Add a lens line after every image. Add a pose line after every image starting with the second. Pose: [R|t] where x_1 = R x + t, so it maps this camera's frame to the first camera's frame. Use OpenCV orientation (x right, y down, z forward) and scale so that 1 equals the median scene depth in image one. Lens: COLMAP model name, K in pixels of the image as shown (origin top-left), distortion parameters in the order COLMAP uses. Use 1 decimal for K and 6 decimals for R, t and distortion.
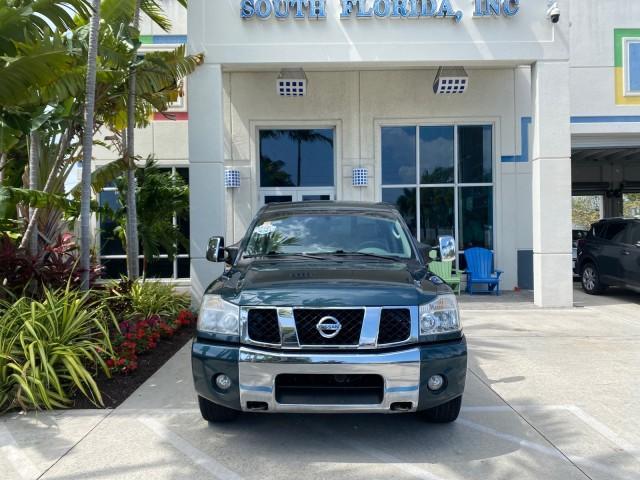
lens RADIAL K [[486.9, 0, 321.1], [0, 486.9, 236.5], [0, 0, 1]] dist [0.021746, -0.030079]
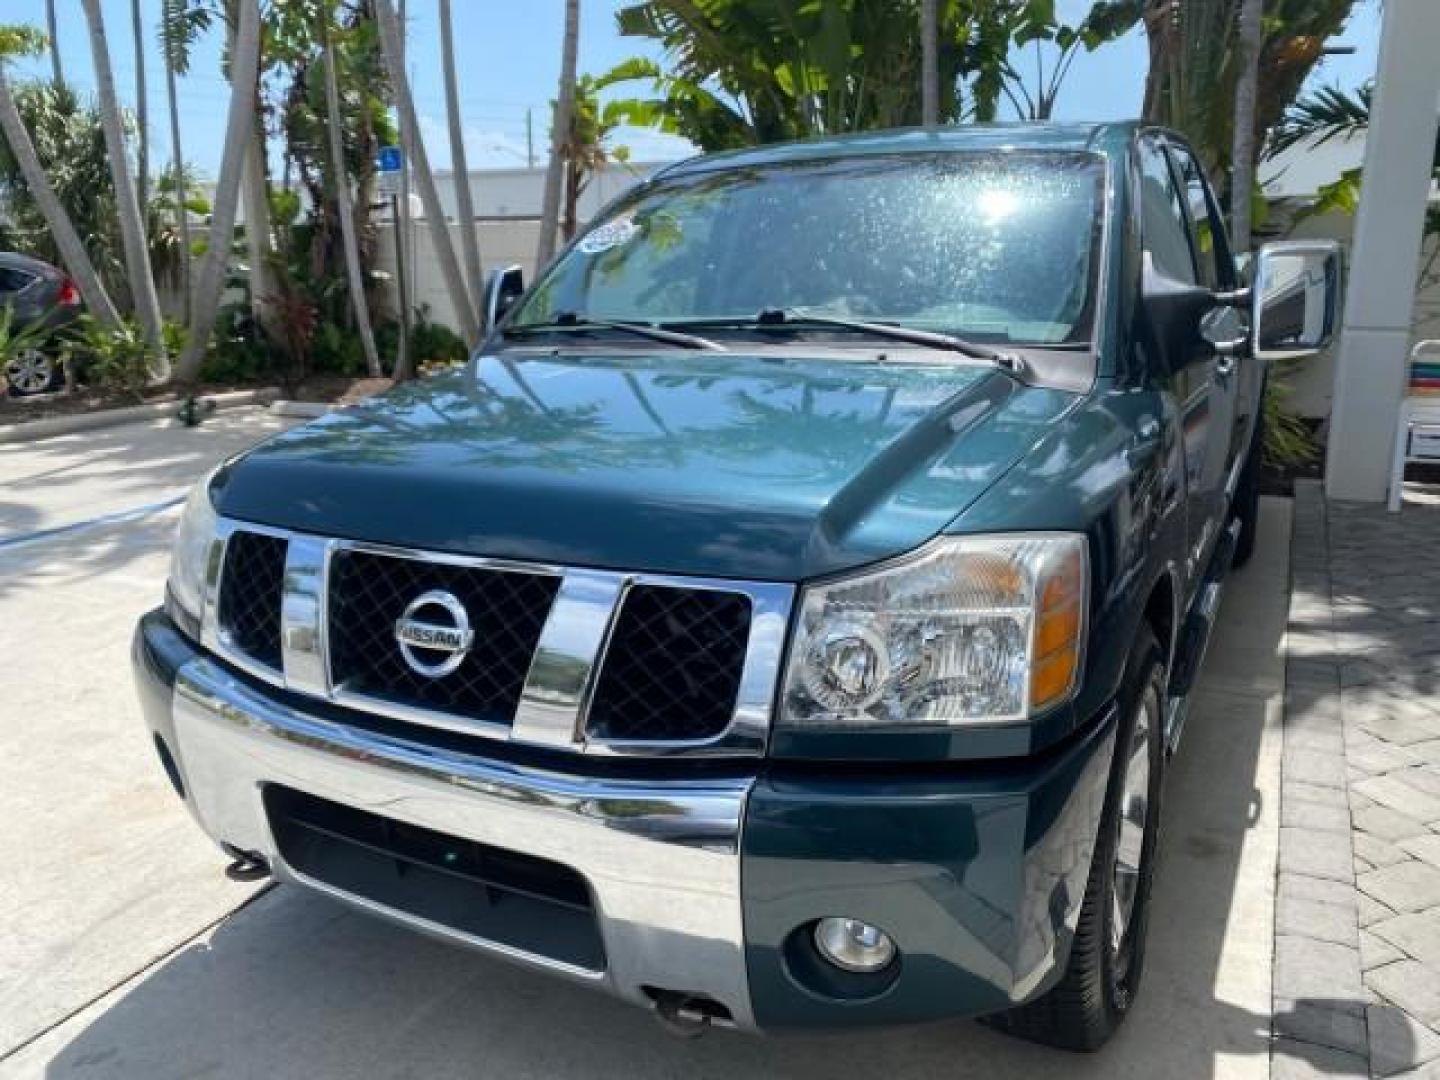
lens RADIAL K [[1120.0, 0, 727.1], [0, 1120.0, 549.1], [0, 0, 1]] dist [0.017714, -0.030728]
pose [[0.887762, 0.090977, -0.451223, 0.264679], [0.017118, 0.973070, 0.229873, 0.011370], [0.459985, -0.211796, 0.862297, 0.393407]]
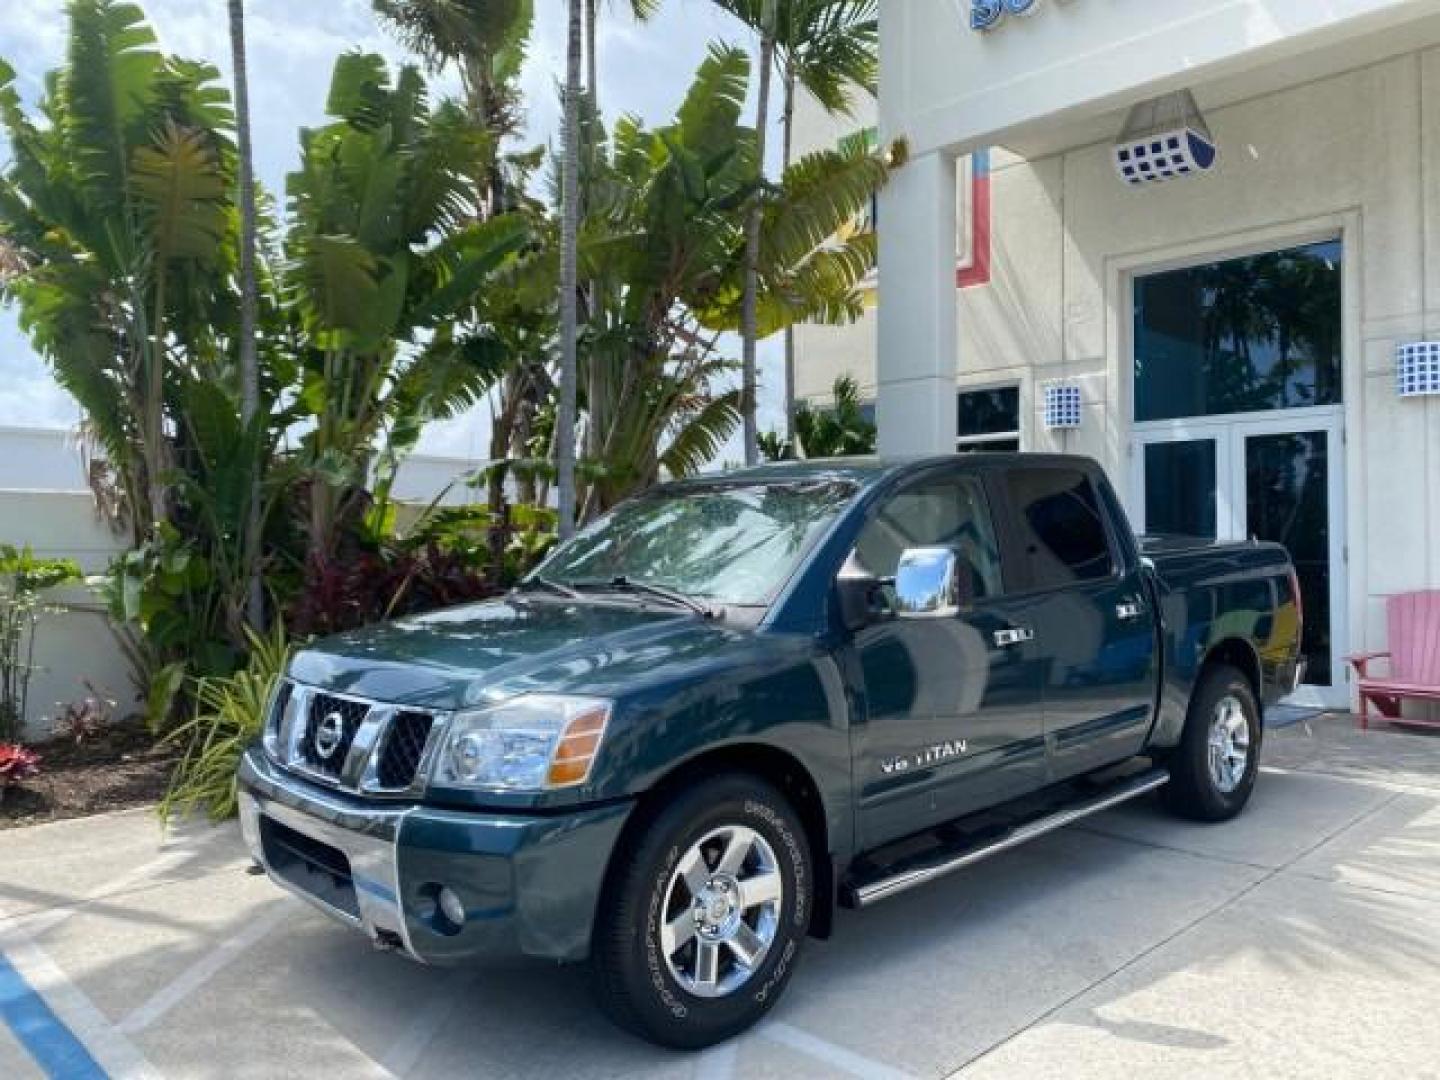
lens RADIAL K [[1095.5, 0, 723.9], [0, 1095.5, 540.7], [0, 0, 1]] dist [0.021746, -0.030079]
pose [[0.695066, 0.003701, -0.718936, 0.696310], [-0.007167, 0.999973, -0.001781, -0.004249], [0.718910, 0.006391, 0.695074, 0.348262]]
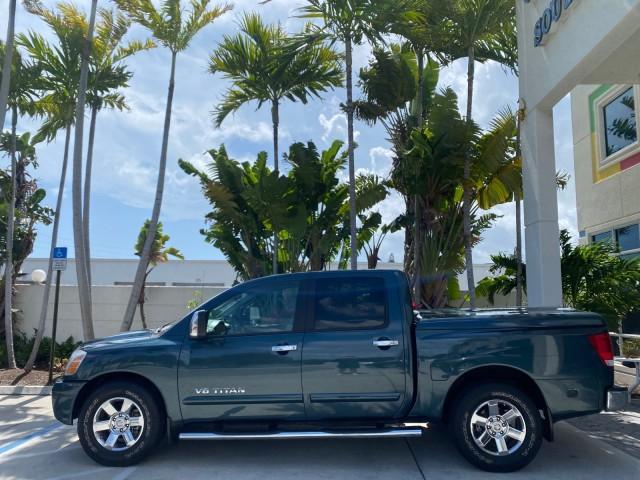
lens RADIAL K [[486.9, 0, 317.0], [0, 486.9, 241.6], [0, 0, 1]] dist [0.021746, -0.030079]
pose [[-0.038782, -0.113542, -0.992776, 1.201243], [-0.015885, 0.993468, -0.113001, -0.034482], [0.999121, 0.011388, -0.040333, 1.247839]]
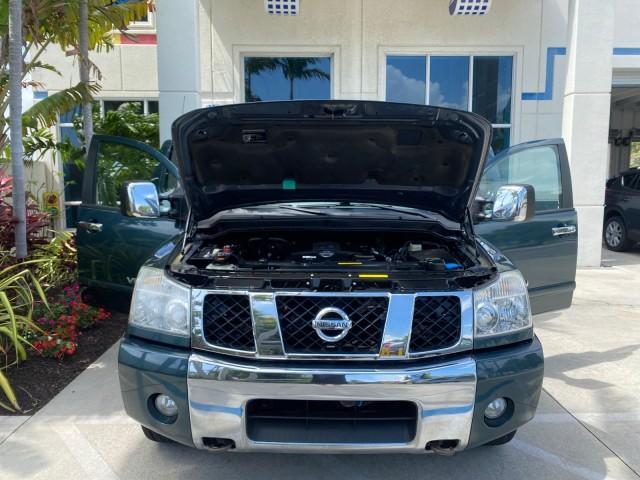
lens RADIAL K [[486.9, 0, 320.9], [0, 486.9, 238.6], [0, 0, 1]] dist [0.021746, -0.030079]
pose [[0.999814, 0.010877, 0.015939, -0.006513], [-0.012588, 0.993682, 0.111522, 0.003681], [-0.014625, -0.111702, 0.993634, 0.257401]]
